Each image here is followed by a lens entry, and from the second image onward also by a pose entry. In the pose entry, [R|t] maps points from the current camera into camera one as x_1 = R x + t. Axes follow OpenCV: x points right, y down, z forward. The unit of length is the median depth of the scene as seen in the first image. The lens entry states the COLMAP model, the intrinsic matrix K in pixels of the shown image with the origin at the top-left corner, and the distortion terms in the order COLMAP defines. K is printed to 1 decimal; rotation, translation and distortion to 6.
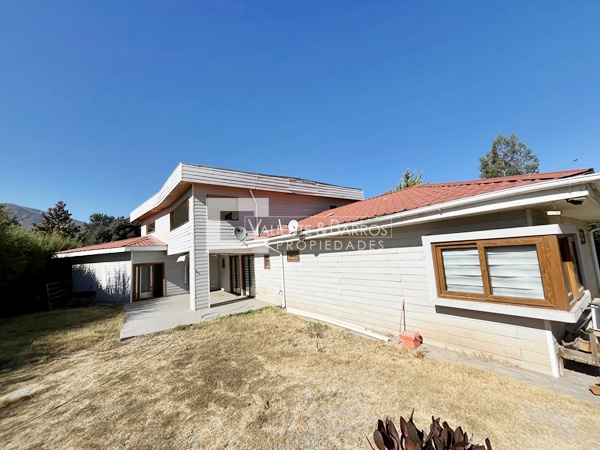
lens RADIAL K [[241.8, 0, 301.5], [0, 241.8, 225.1], [0, 0, 1]] dist [0.001143, 0.000315]
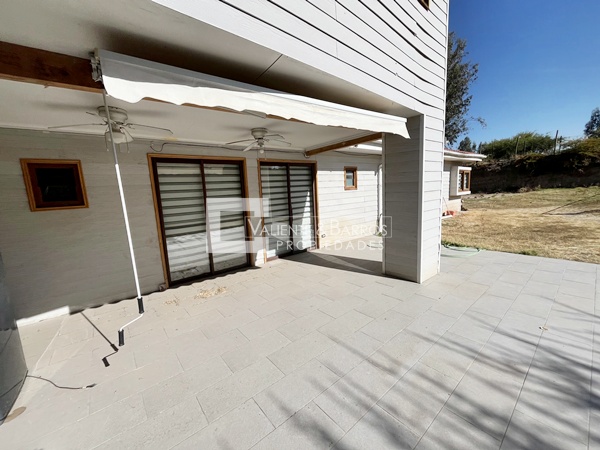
lens RADIAL K [[241.8, 0, 299.7], [0, 241.8, 226.3], [0, 0, 1]] dist [0.001143, 0.000315]
pose [[-0.053463, -0.076782, 0.995613, -1.647600], [-0.057461, 0.995624, 0.073698, 0.500371], [-0.996915, -0.053269, -0.057641, 2.455199]]
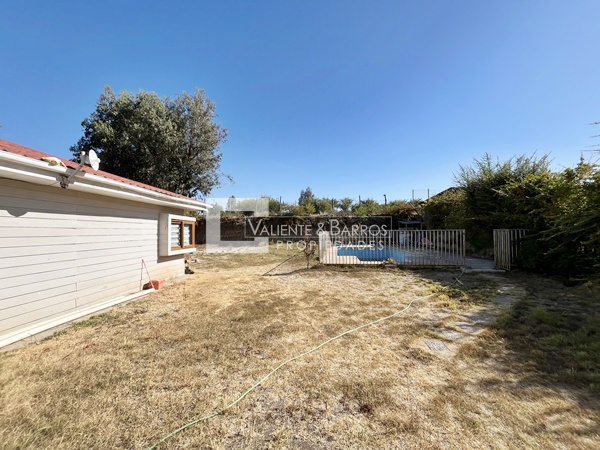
lens RADIAL K [[241.8, 0, 299.7], [0, 241.8, 225.7], [0, 0, 1]] dist [0.001143, 0.000315]
pose [[-0.785589, 0.089470, 0.612246, -1.088242], [-0.010738, 0.987370, -0.158067, 0.348110], [-0.618655, -0.130750, -0.774706, 1.612293]]
